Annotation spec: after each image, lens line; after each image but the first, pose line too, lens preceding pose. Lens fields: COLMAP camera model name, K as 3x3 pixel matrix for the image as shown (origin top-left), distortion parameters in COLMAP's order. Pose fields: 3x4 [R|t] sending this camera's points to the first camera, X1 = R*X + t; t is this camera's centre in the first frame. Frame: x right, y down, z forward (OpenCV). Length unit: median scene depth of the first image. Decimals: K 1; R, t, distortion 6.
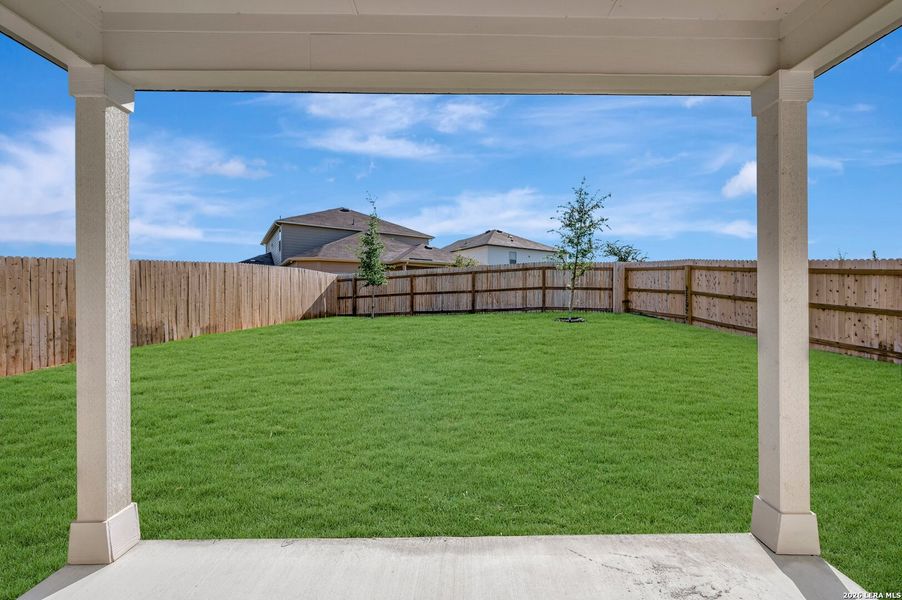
lens RADIAL K [[357.8, 0, 455.6], [0, 357.8, 299.1], [0, 0, 1]] dist [0.000679, -0.000112]
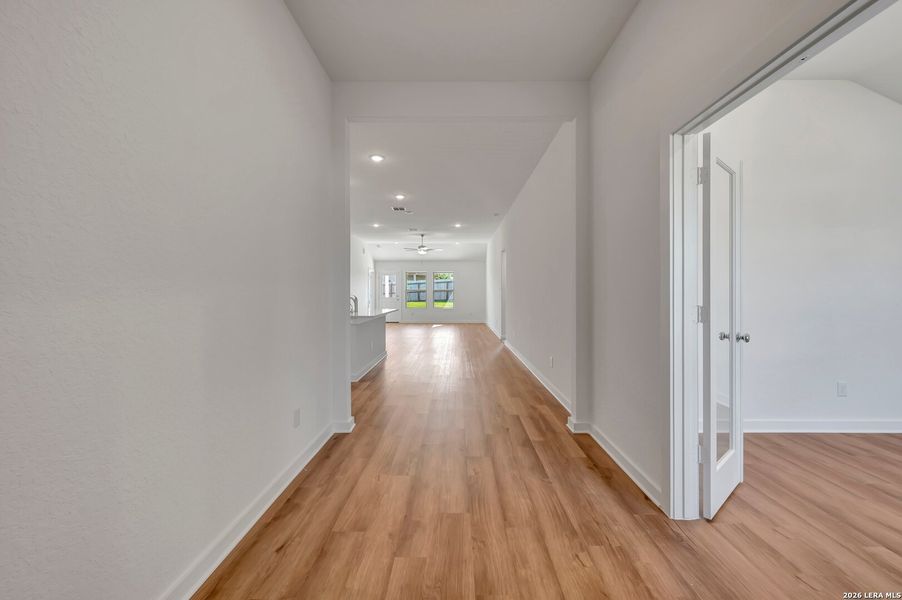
lens RADIAL K [[357.8, 0, 452.8], [0, 357.8, 296.6], [0, 0, 1]] dist [0.000679, -0.000112]
pose [[0.999655, 0.008279, -0.024913, 0.136838], [-0.008109, 0.999943, 0.006915, -0.001902], [0.024969, -0.006710, 0.999666, -1.148151]]
